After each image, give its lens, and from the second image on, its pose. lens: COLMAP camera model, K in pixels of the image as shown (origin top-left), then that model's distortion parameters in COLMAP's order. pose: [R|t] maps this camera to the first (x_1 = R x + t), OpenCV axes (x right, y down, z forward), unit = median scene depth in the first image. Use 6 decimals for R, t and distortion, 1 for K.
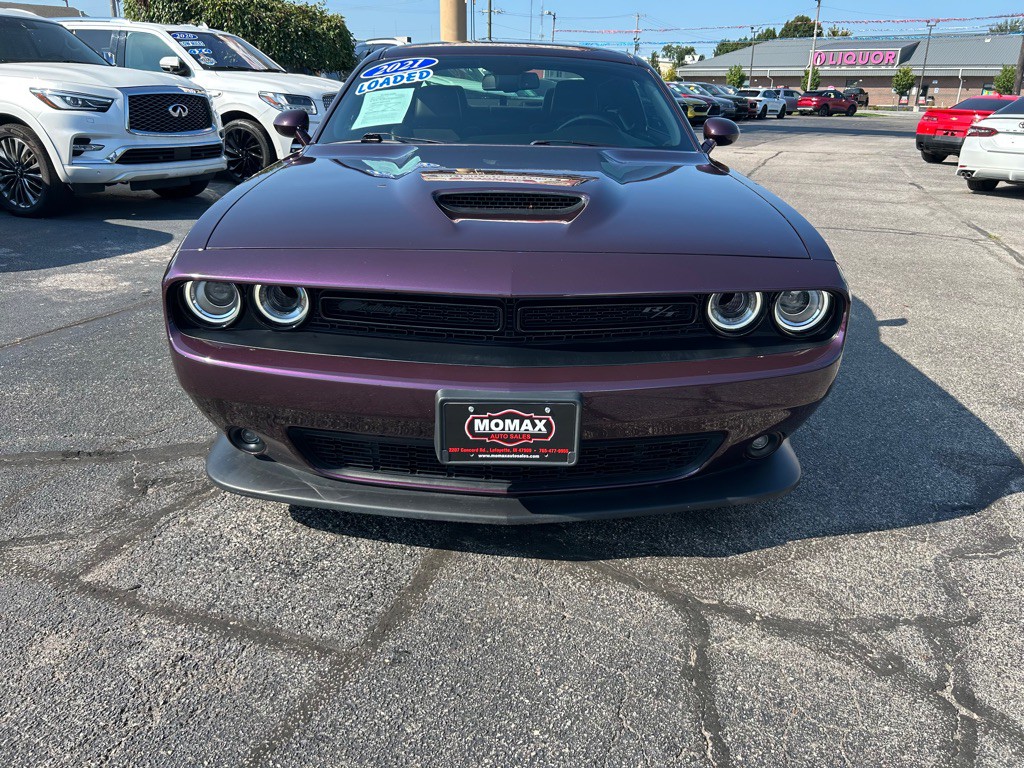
lens RADIAL K [[764.8, 0, 512.6], [0, 764.8, 385.8], [0, 0, 1]] dist [0.009404, -0.008866]
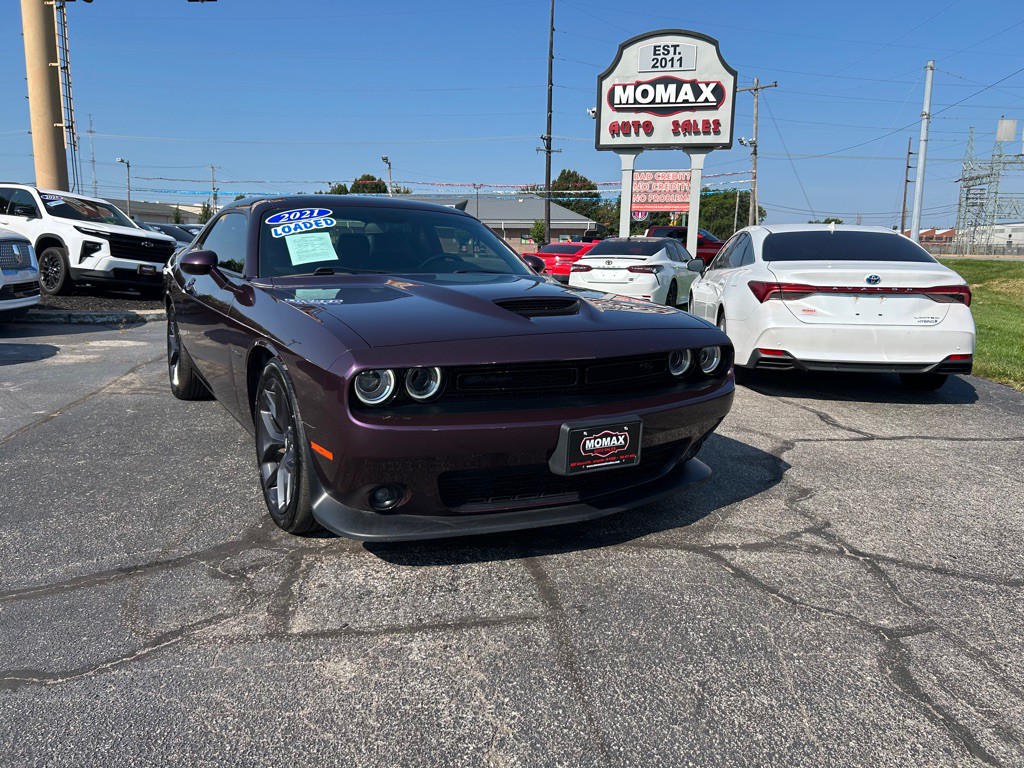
lens RADIAL K [[764.6, 0, 510.1], [0, 764.6, 383.7], [0, 0, 1]] dist [0.011589, -0.012575]
pose [[0.874118, -0.093809, 0.476569, -0.851099], [0.179033, 0.974315, -0.136593, 0.112686], [-0.451515, 0.204720, 0.868461, -0.240322]]
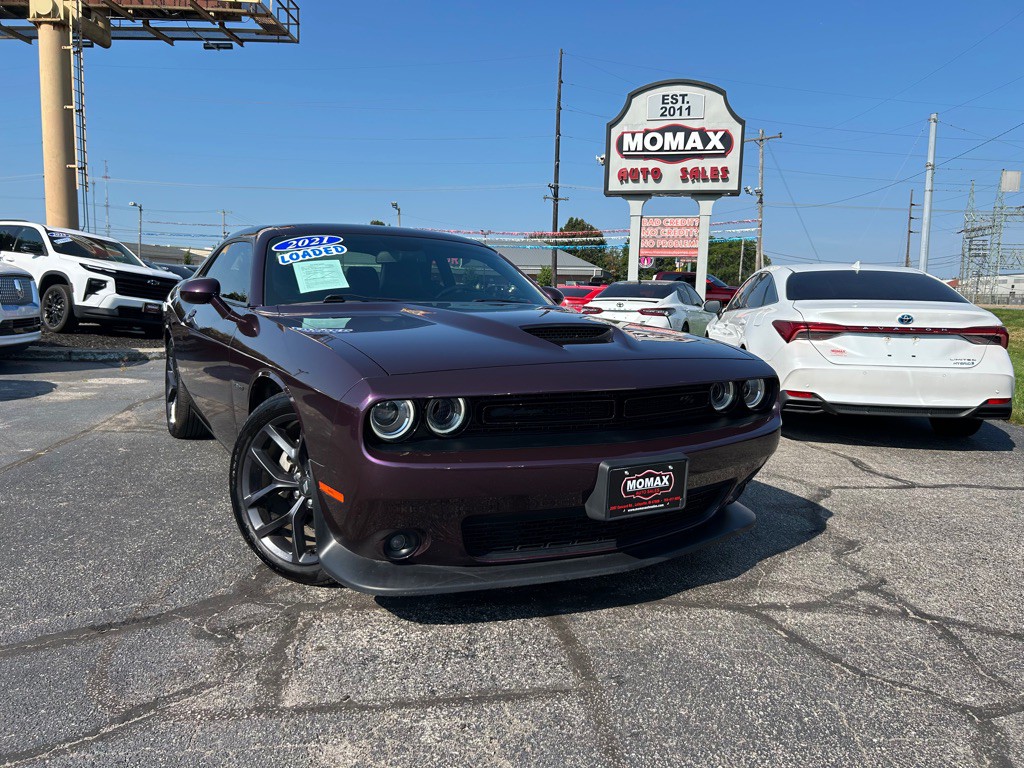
lens RADIAL K [[764.8, 0, 512.6], [0, 764.8, 385.8], [0, 0, 1]] dist [0.009404, -0.008866]
pose [[0.876671, -0.059254, 0.477428, -0.809941], [0.169818, 0.966619, -0.191858, 0.100285], [-0.450123, 0.249272, 0.857469, -0.086939]]
